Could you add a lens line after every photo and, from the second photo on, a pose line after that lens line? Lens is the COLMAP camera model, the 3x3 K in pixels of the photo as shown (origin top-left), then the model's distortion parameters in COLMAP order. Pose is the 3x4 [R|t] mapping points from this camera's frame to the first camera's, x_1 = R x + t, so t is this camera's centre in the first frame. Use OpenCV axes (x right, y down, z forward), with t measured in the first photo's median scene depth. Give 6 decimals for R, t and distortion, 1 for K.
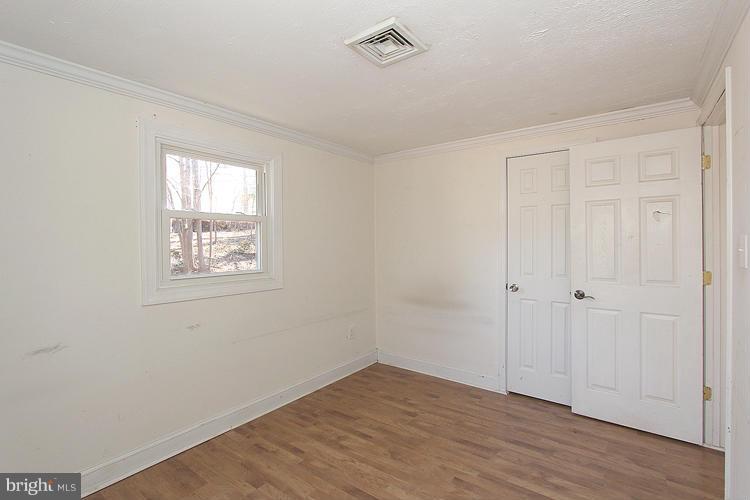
lens RADIAL K [[359.2, 0, 374.8], [0, 359.2, 248.4], [0, 0, 1]] dist [-0.000812, 0.000032]
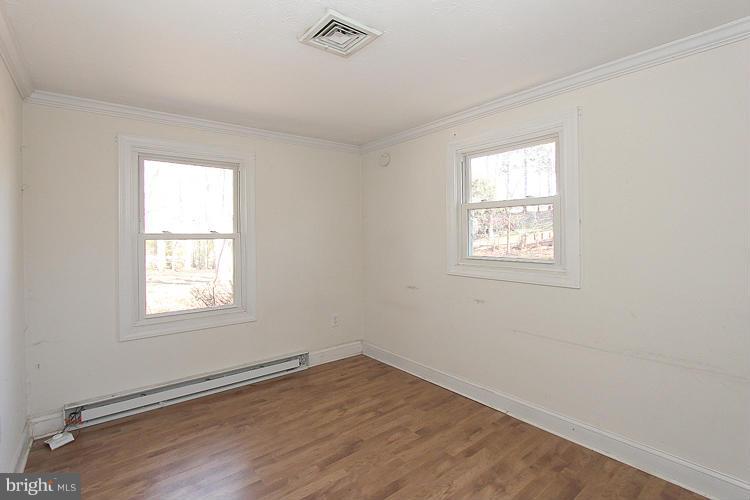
lens RADIAL K [[359.2, 0, 373.9], [0, 359.2, 243.0], [0, 0, 1]] dist [-0.000812, 0.000032]
pose [[-0.254808, 0.028393, -0.966575, 0.712041], [-0.005419, 0.999511, 0.030789, -0.004944], [0.966976, 0.013083, -0.254530, 0.967243]]
